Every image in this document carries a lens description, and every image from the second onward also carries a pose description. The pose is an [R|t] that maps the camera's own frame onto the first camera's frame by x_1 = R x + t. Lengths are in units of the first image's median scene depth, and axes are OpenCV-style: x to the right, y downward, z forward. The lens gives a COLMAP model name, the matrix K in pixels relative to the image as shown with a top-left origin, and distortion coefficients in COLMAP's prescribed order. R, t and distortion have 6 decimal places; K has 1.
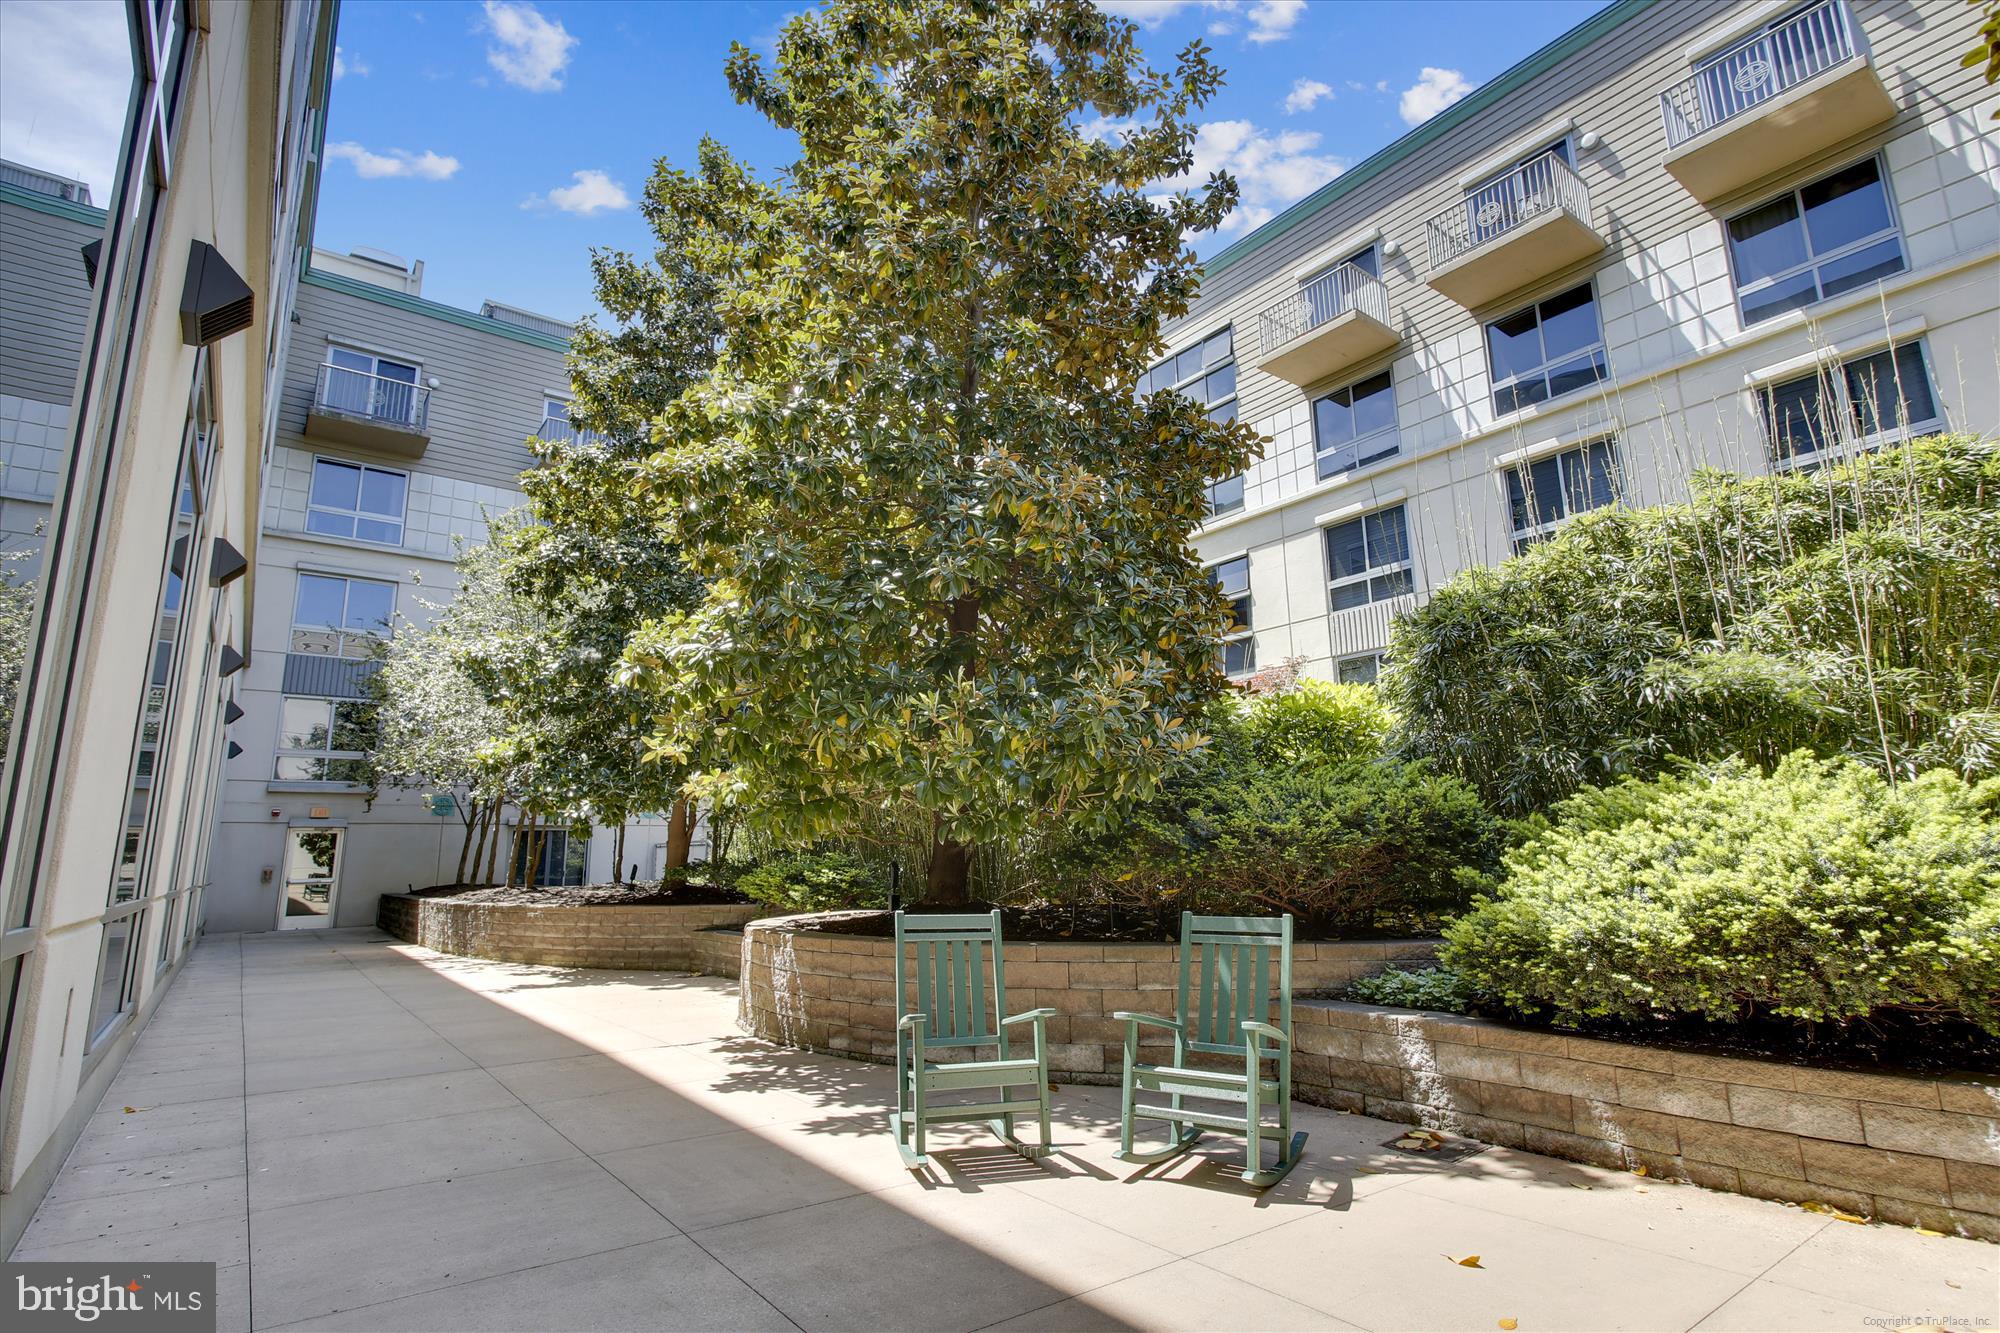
lens RADIAL K [[956.4, 0, 1000.0], [0, 956.4, 666.5], [0, 0, 1]] dist [-0.007634, -0.000269]
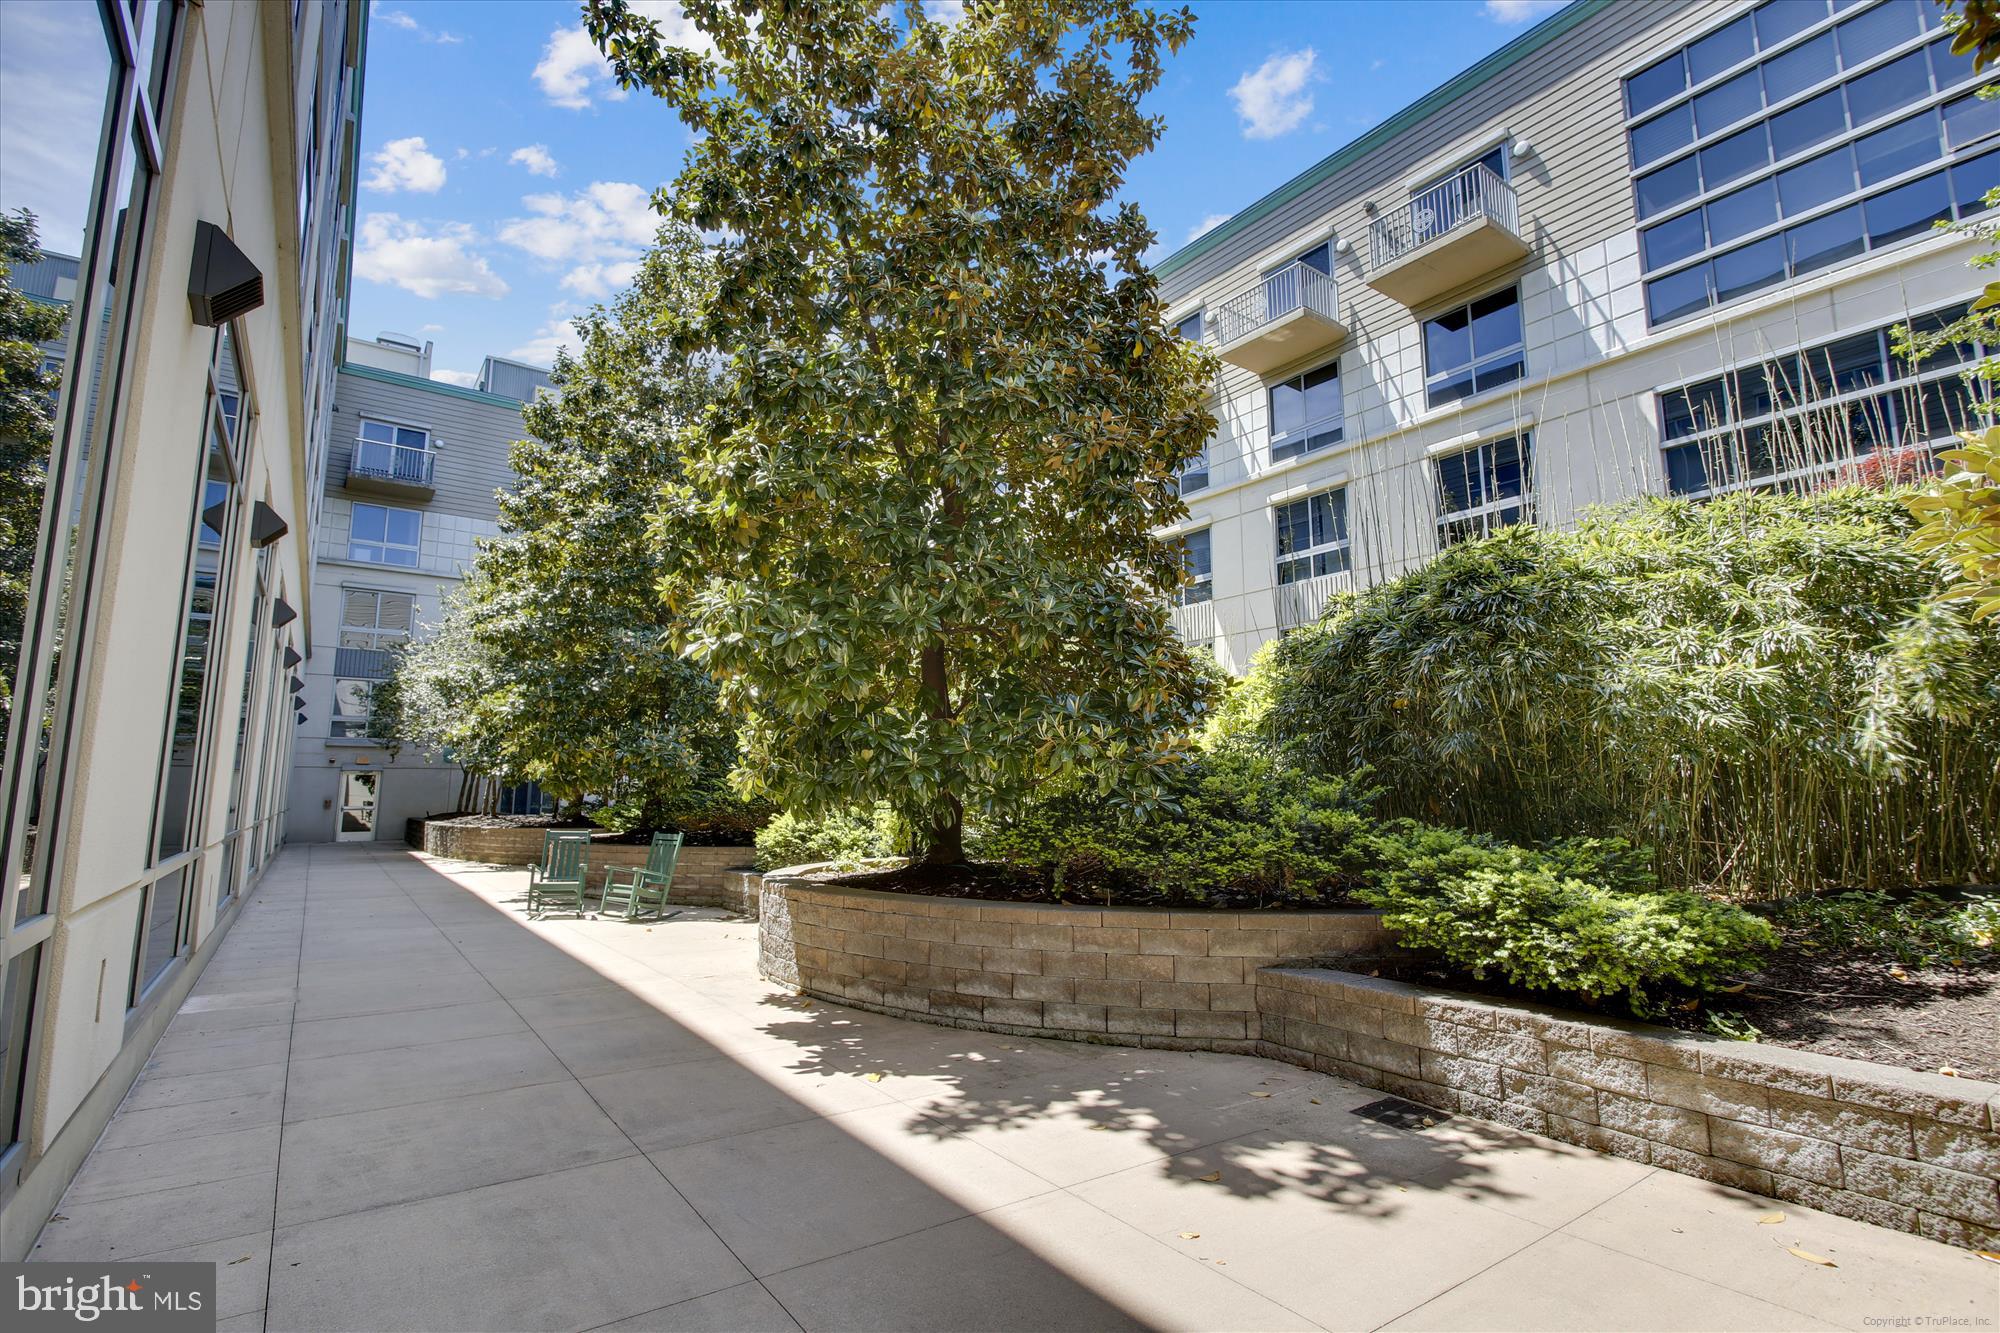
lens RADIAL K [[935.0, 0, 1000.0], [0, 935.0, 666.5], [0, 0, 1]] dist [-0.022296, 0.010245]
pose [[0.999474, 0.014878, -0.028818, 0.072986], [-0.013342, 0.998518, 0.052766, -0.019839], [0.029560, -0.052353, 0.998191, -0.091355]]
